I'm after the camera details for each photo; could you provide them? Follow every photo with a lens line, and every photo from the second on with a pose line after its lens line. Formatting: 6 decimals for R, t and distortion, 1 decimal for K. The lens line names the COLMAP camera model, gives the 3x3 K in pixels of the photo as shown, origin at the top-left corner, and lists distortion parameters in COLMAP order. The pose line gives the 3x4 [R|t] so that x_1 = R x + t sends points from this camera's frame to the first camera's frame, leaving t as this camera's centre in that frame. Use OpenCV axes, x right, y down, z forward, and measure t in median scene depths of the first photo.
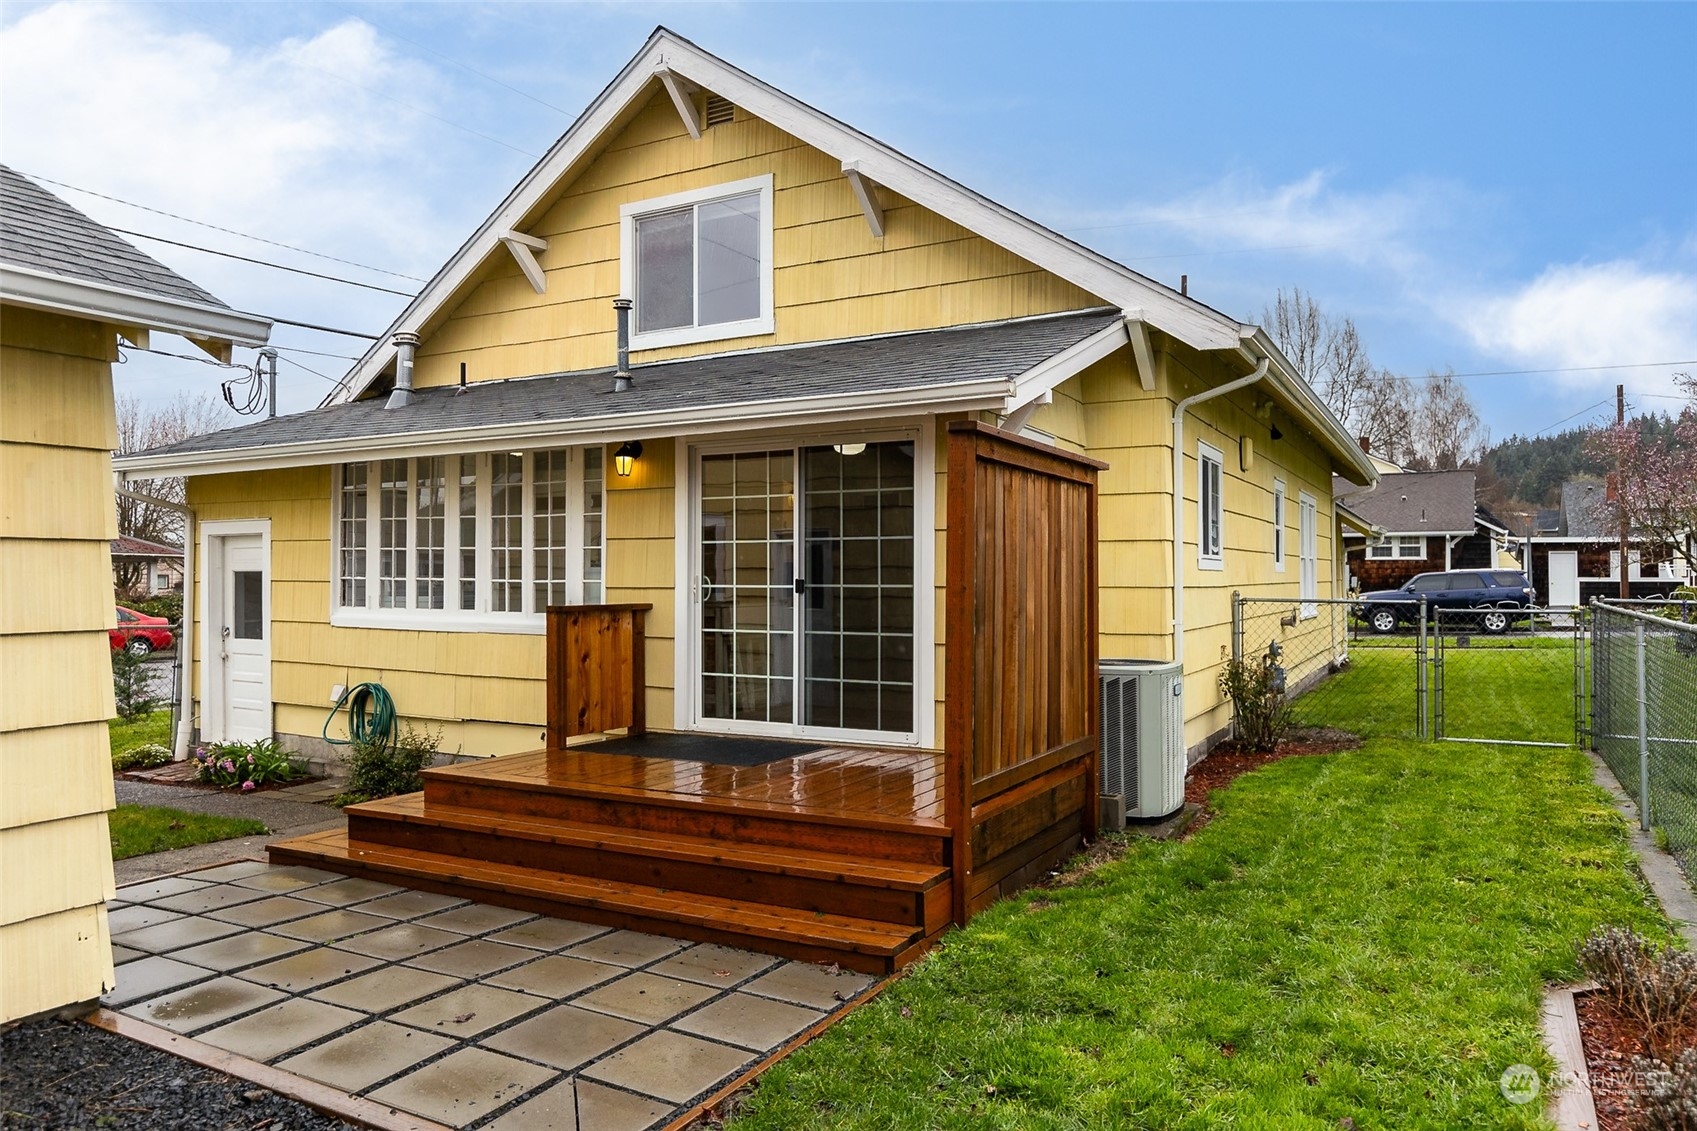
lens RADIAL K [[1133.6, 0, 842.8], [0, 1133.6, 550.0], [0, 0, 1]] dist [-0.001017, -0.000953]
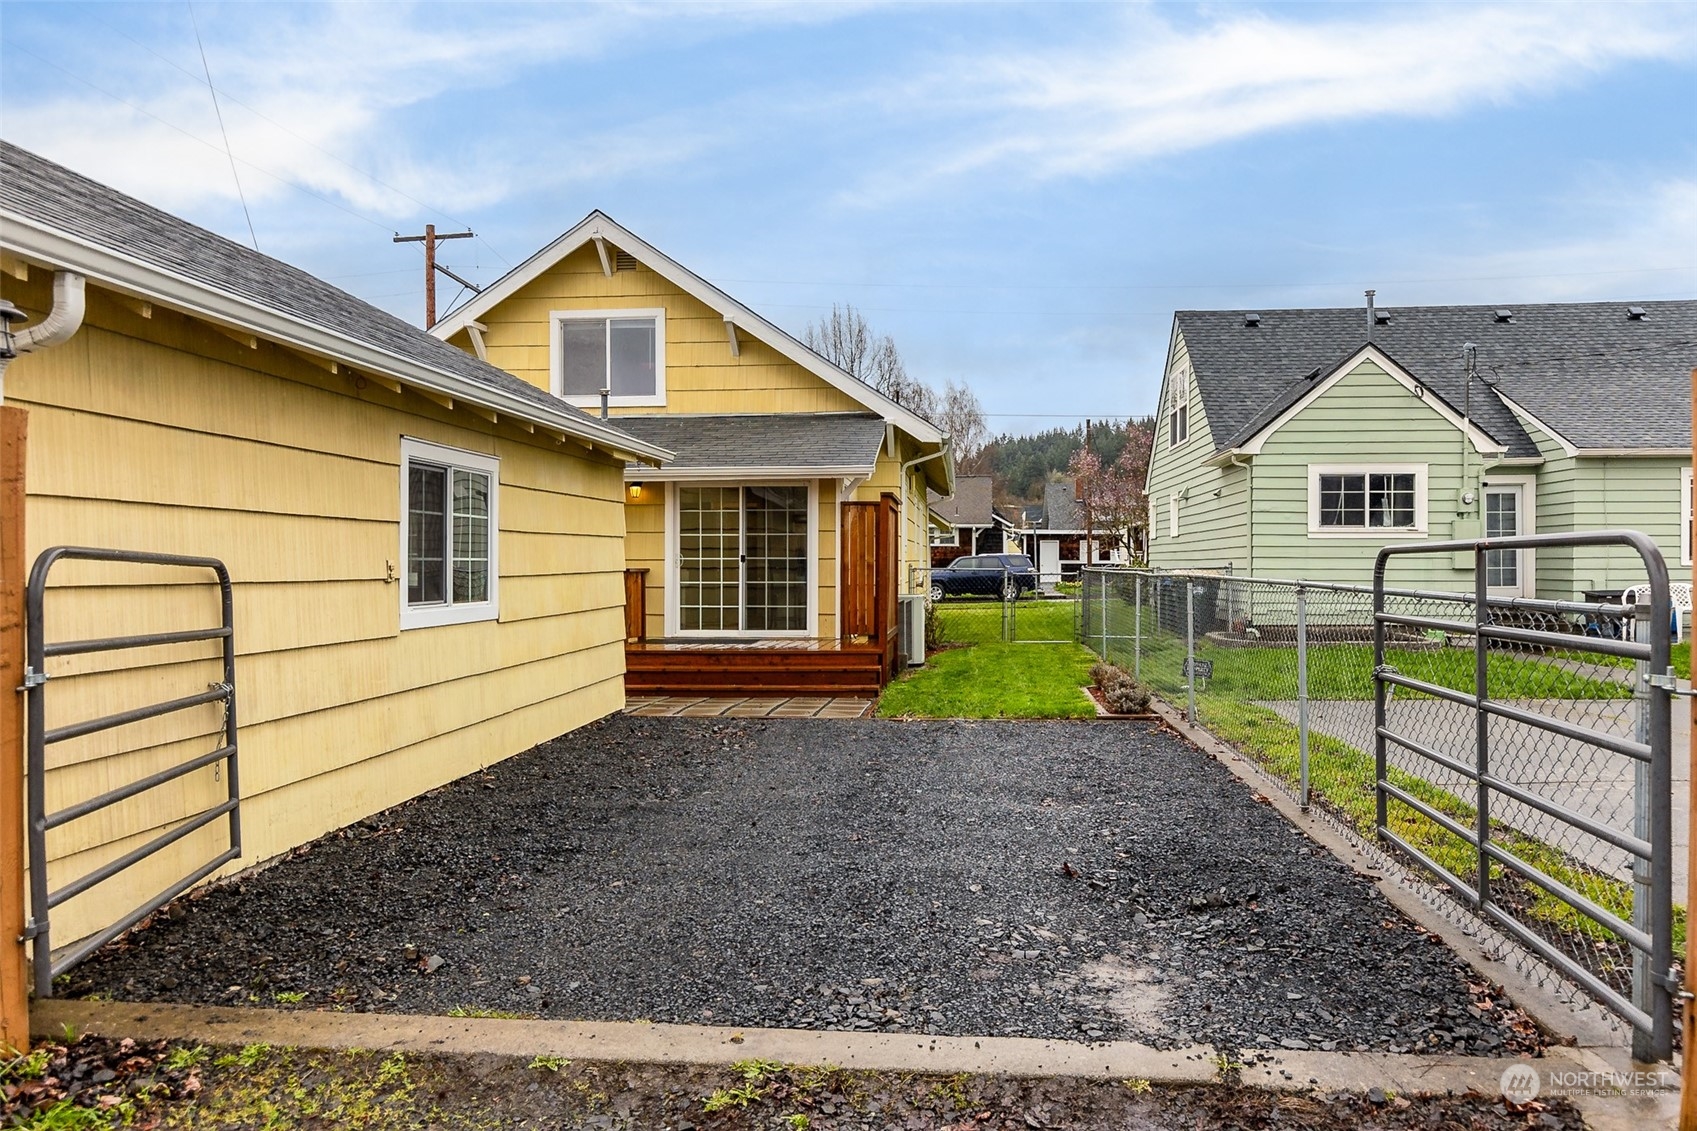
lens RADIAL K [[1133.6, 0, 852.4], [0, 1133.6, 569.3], [0, 0, 1]] dist [-0.001017, -0.000953]
pose [[0.920763, -0.000378, 0.390121, -0.437840], [-0.011902, 0.999507, 0.029061, -0.005880], [-0.389940, -0.031401, 0.920305, -0.604973]]
